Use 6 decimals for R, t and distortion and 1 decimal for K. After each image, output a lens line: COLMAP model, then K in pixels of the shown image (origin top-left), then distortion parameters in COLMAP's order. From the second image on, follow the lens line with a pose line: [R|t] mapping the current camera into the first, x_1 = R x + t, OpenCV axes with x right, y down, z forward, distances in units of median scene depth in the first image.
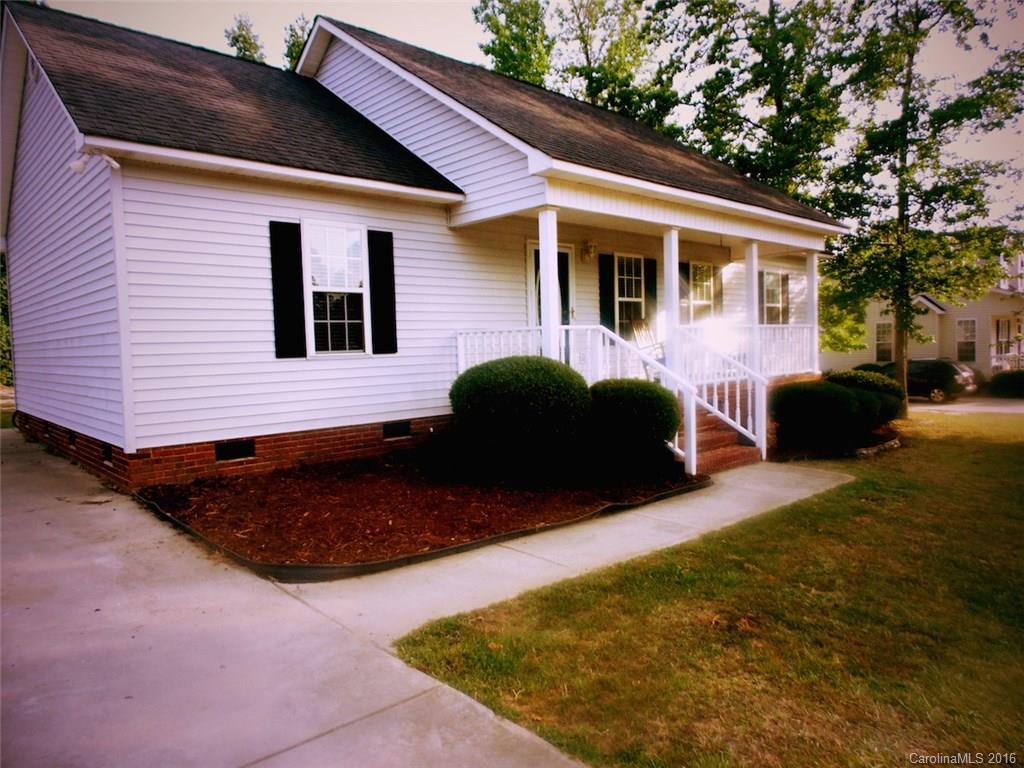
lens RADIAL K [[678.5, 0, 513.3], [0, 678.5, 381.6], [0, 0, 1]] dist [0.001670, 0.003255]
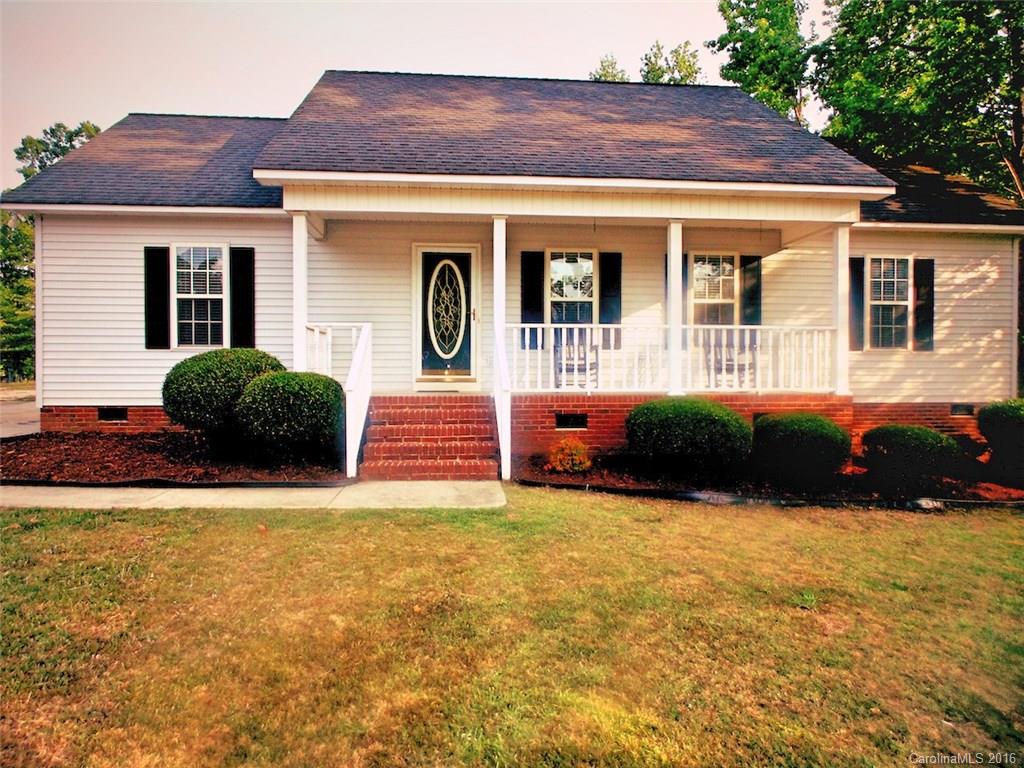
lens RADIAL K [[678.5, 0, 512.9], [0, 678.5, 385.8], [0, 0, 1]] dist [0.001670, 0.003255]
pose [[0.777080, 0.034401, -0.628461, 0.983476], [-0.060565, 0.997959, -0.020261, 0.020022], [0.626481, 0.053807, 0.777577, 0.393018]]
